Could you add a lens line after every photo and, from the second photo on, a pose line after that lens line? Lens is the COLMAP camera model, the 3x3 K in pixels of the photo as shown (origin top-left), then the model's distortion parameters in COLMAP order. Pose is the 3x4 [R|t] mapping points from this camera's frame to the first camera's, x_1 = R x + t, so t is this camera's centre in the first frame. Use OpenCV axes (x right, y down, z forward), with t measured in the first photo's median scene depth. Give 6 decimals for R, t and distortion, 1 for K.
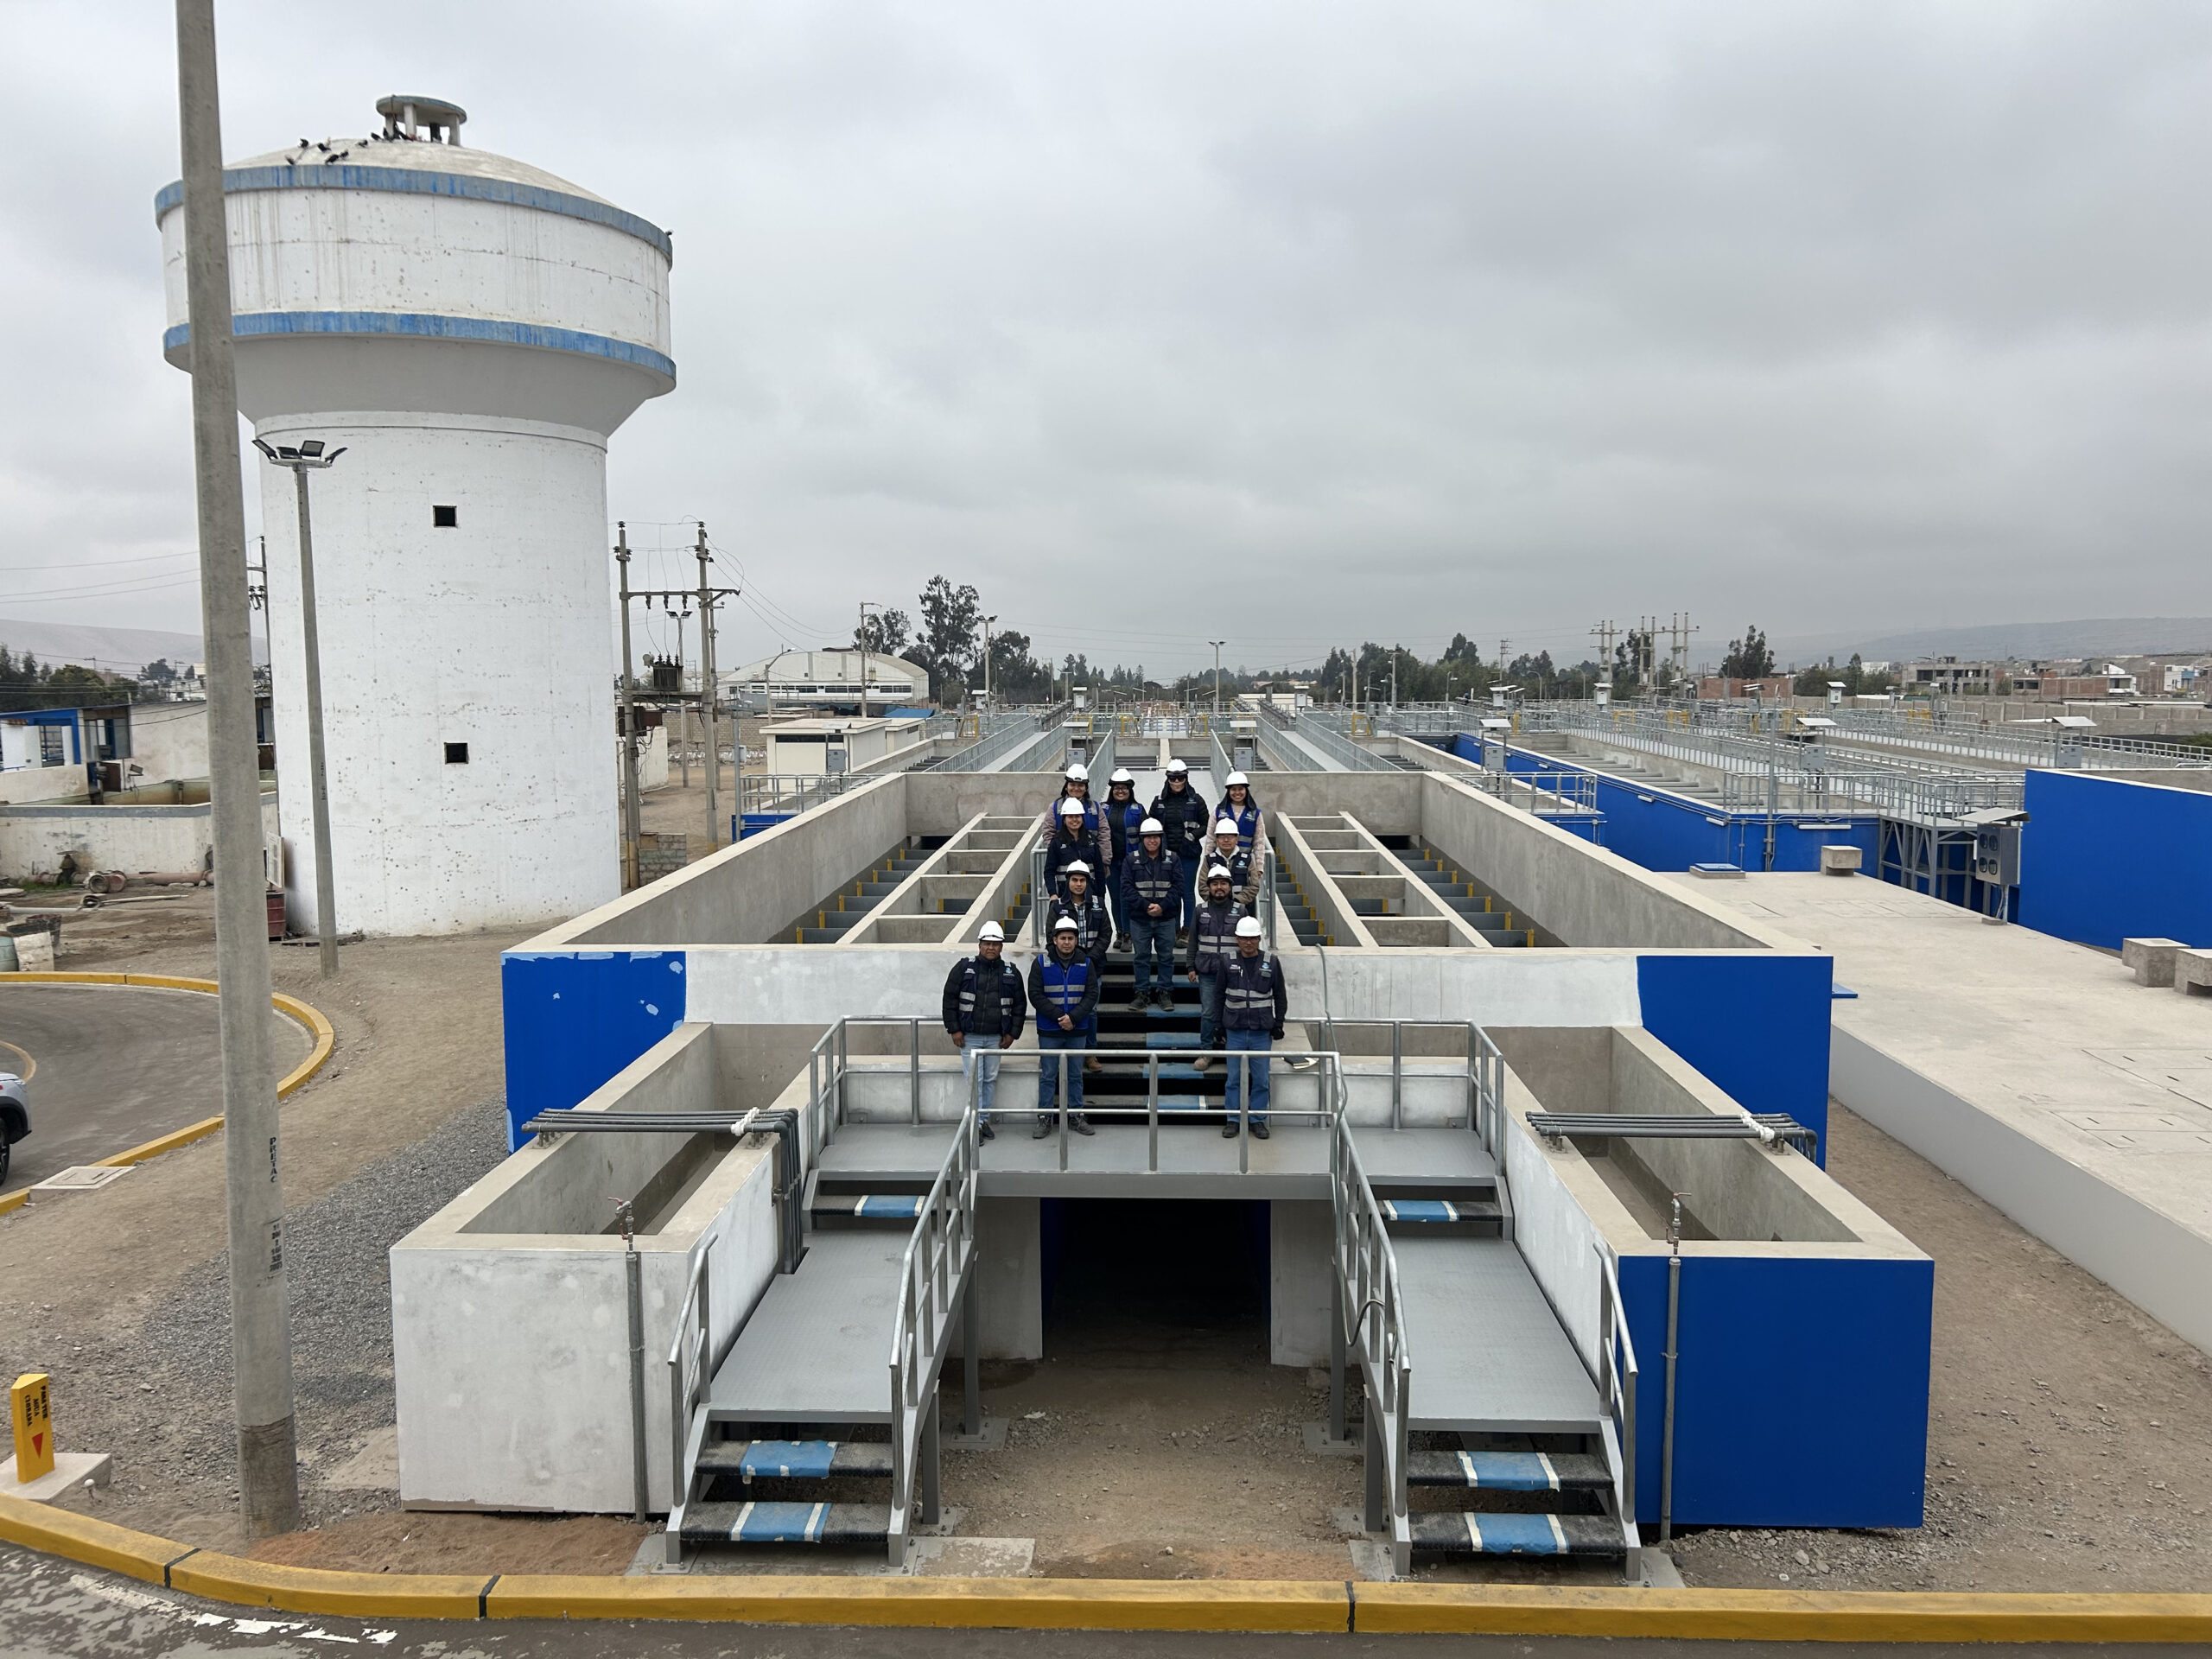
lens RADIAL K [[1657.4, 0, 1106.0], [0, 1657.4, 829.5], [0, 0, 1]] dist [0.056939, -0.077269]
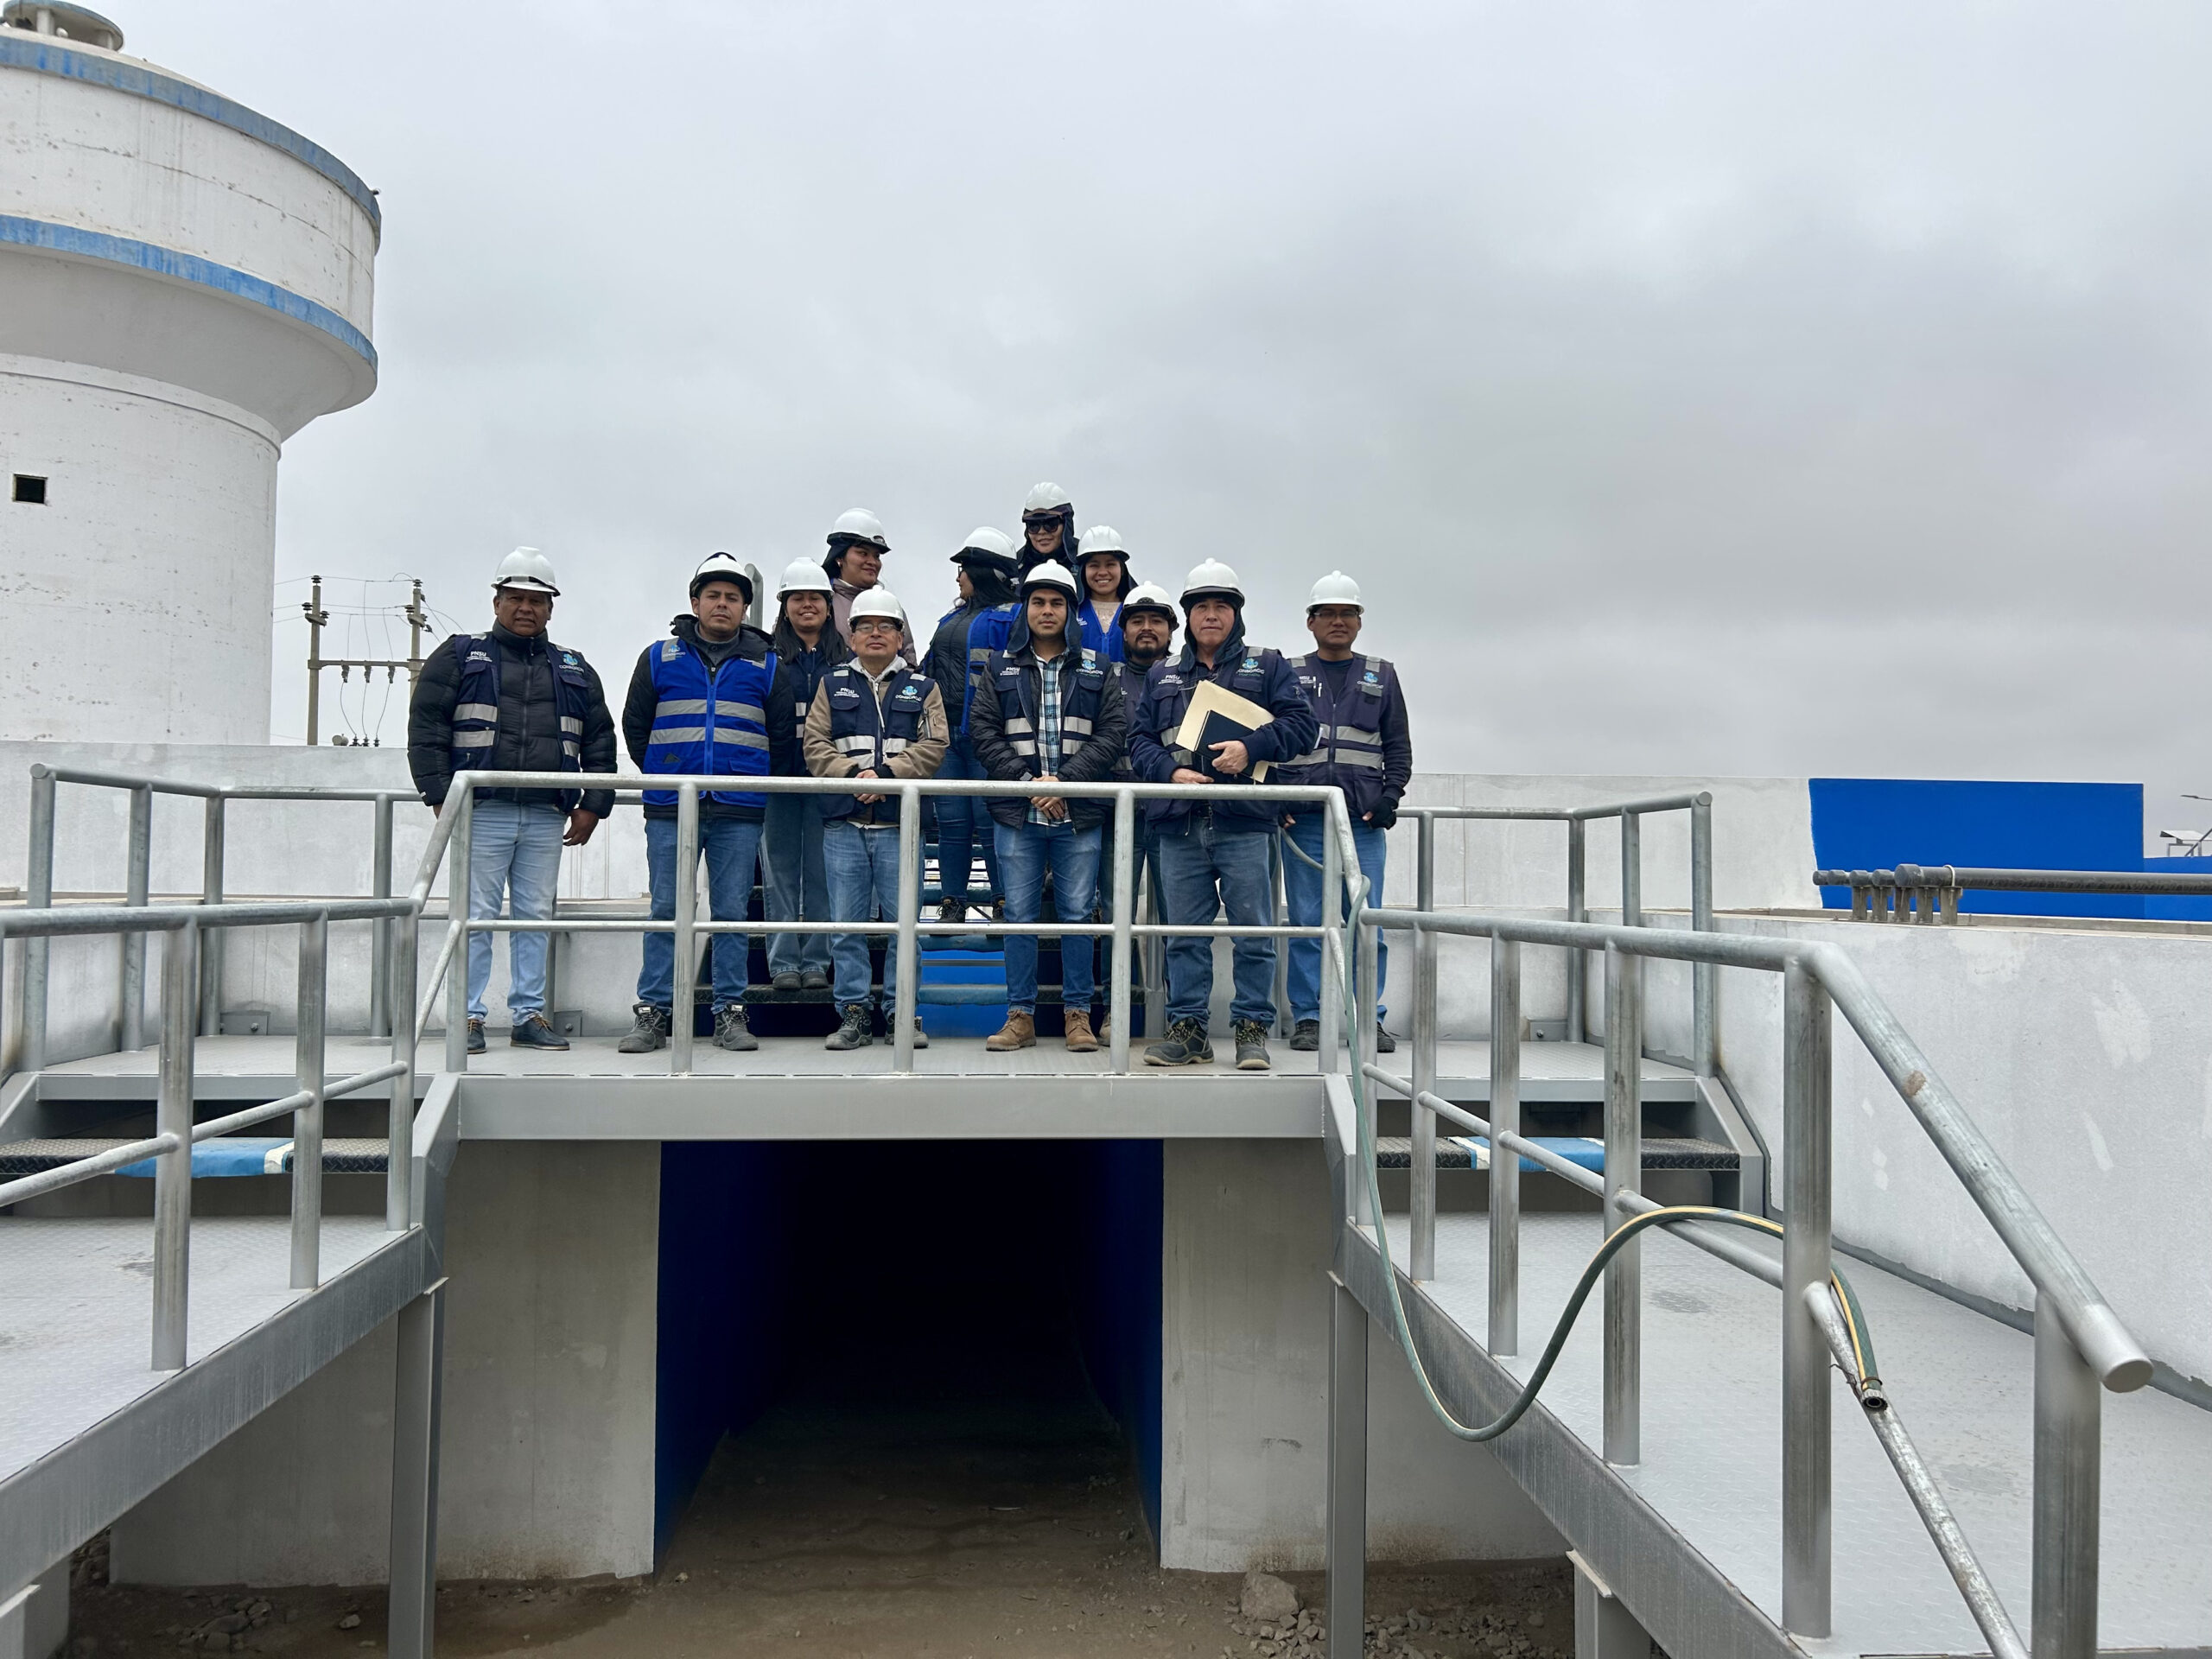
lens RADIAL K [[1659.1, 0, 1121.2], [0, 1659.1, 841.3], [0, 0, 1]] dist [0.037176, -0.039441]
pose [[0.992844, 0.019890, 0.117748, 0.027523], [-0.003586, 0.990552, -0.137090, 0.169808], [-0.119362, 0.135687, 0.983535, 0.478160]]
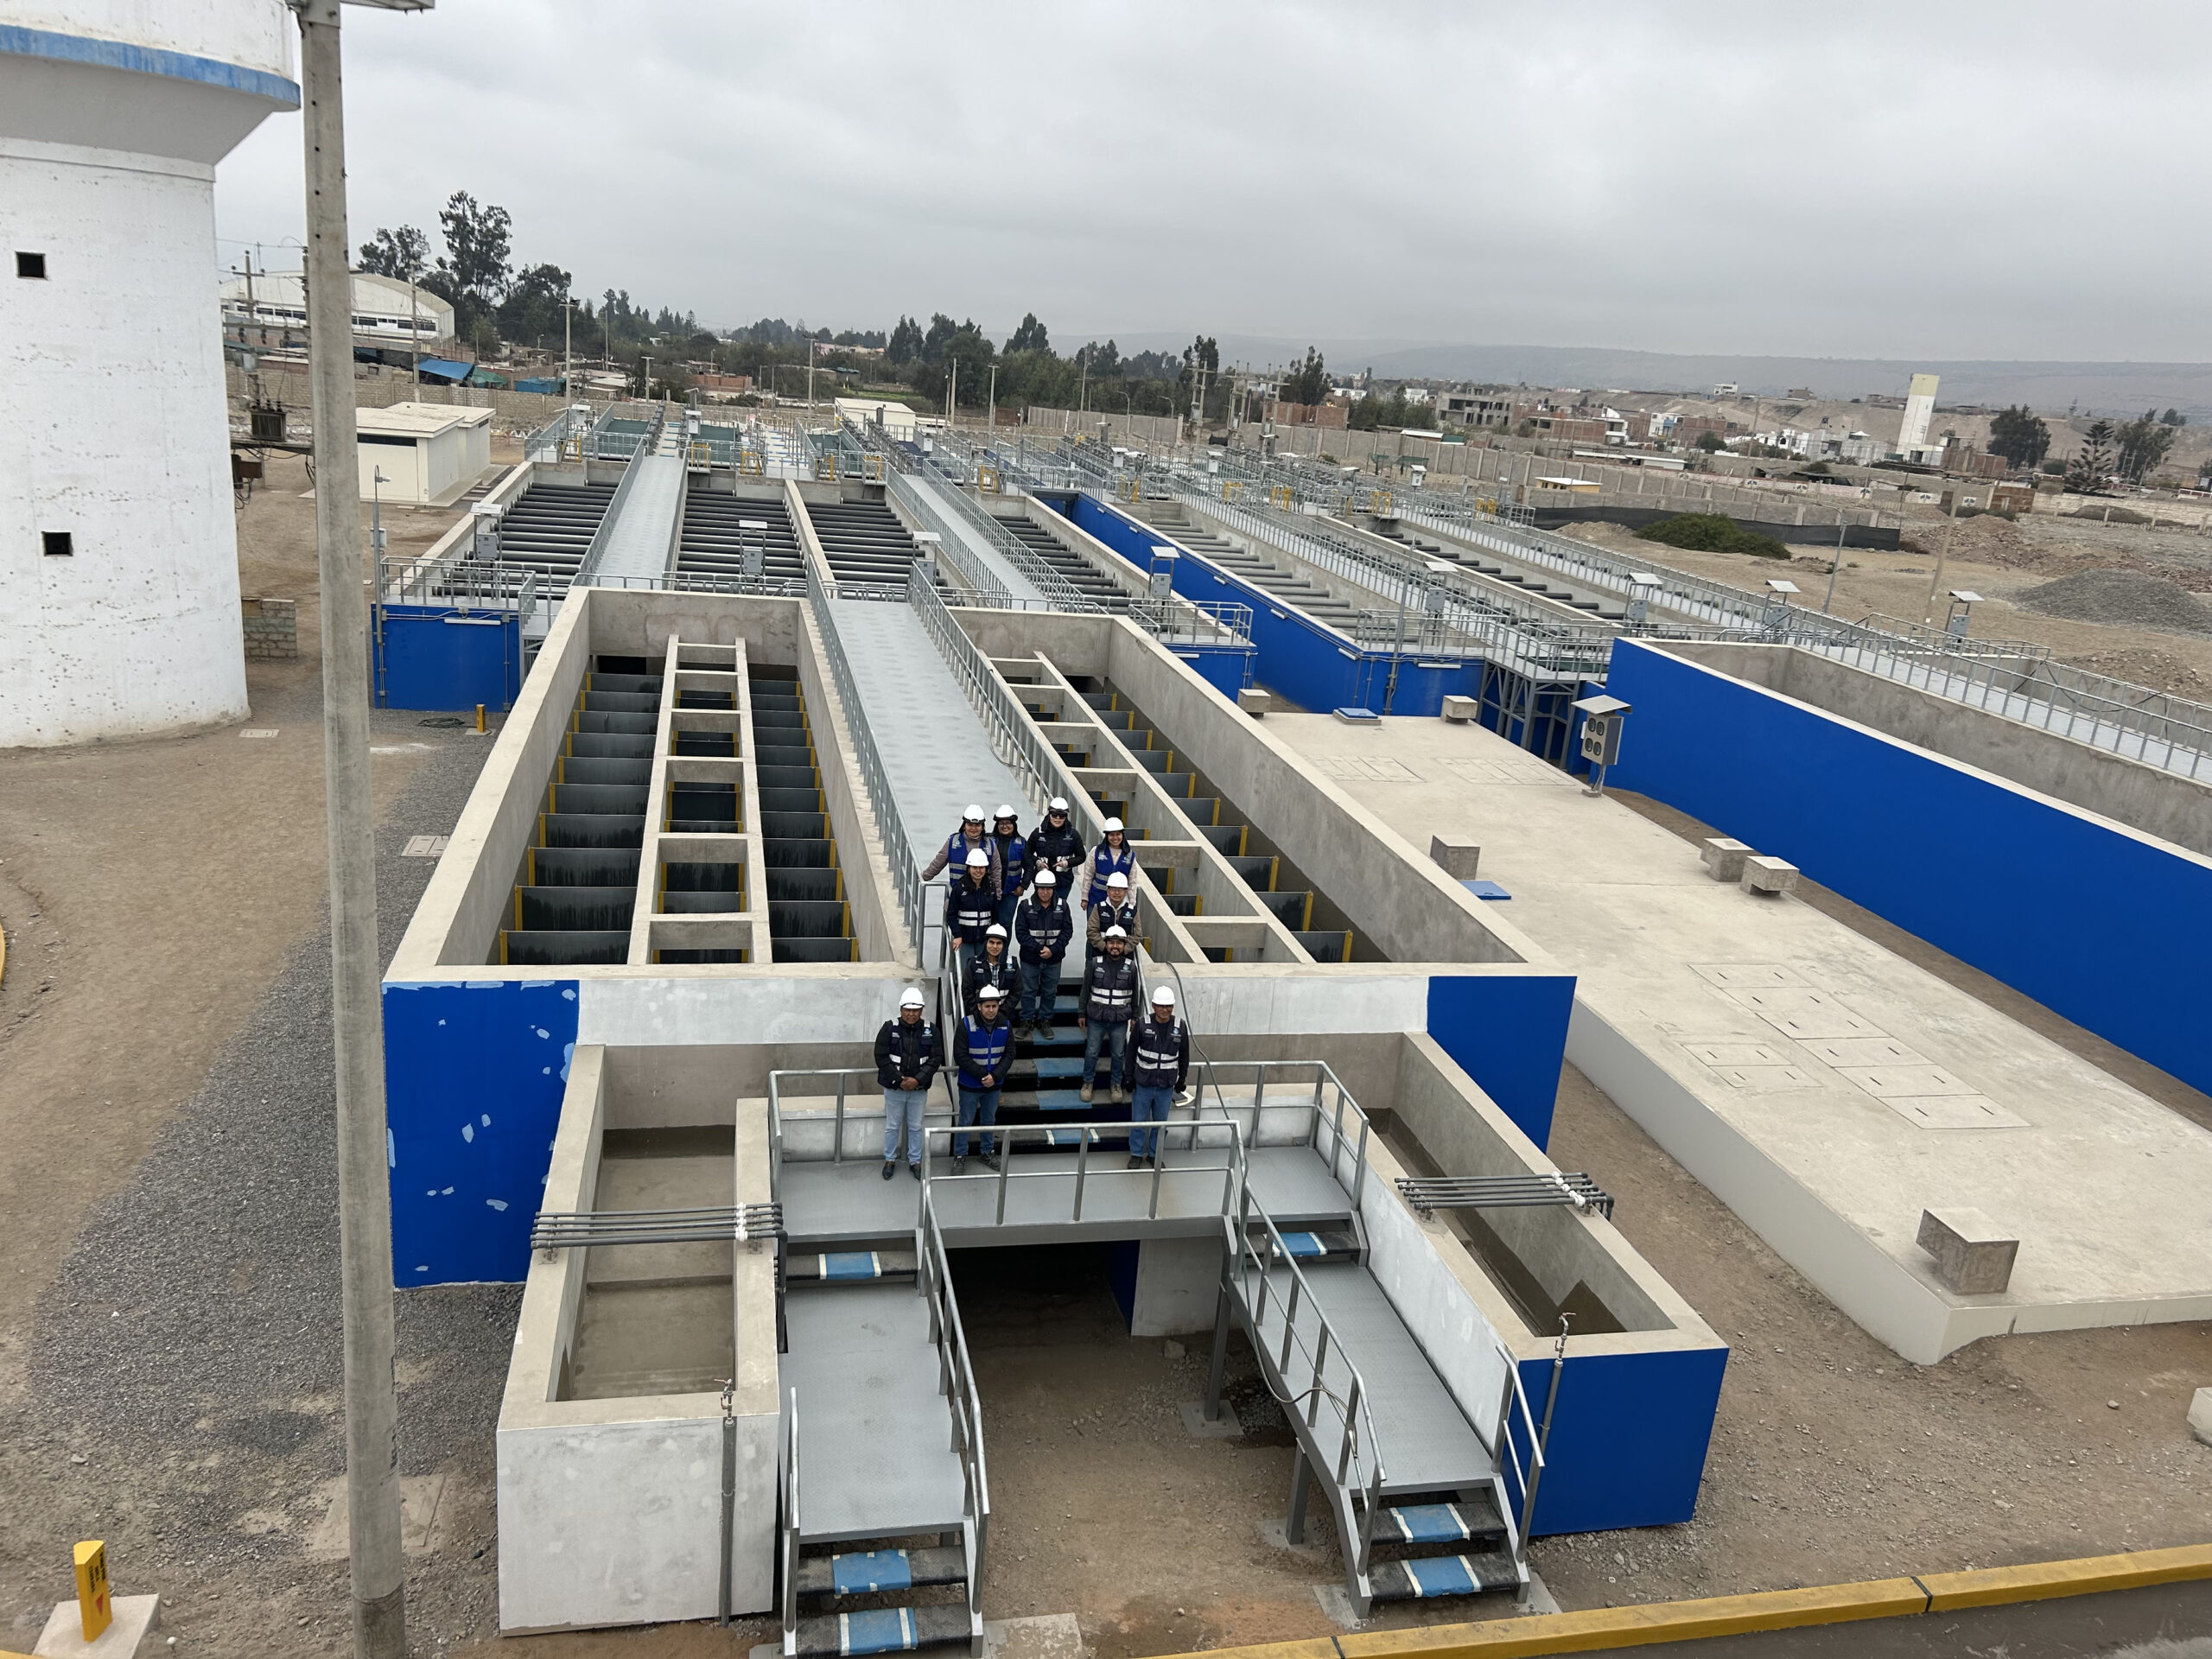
lens RADIAL K [[1659.1, 0, 1121.2], [0, 1659.1, 841.3], [0, 0, 1]] dist [0.037176, -0.039441]
pose [[0.960448, 0.008541, 0.278329, -0.218687], [-0.064745, 0.978986, 0.193378, -0.228737], [-0.270829, -0.203750, 0.940818, -0.032608]]
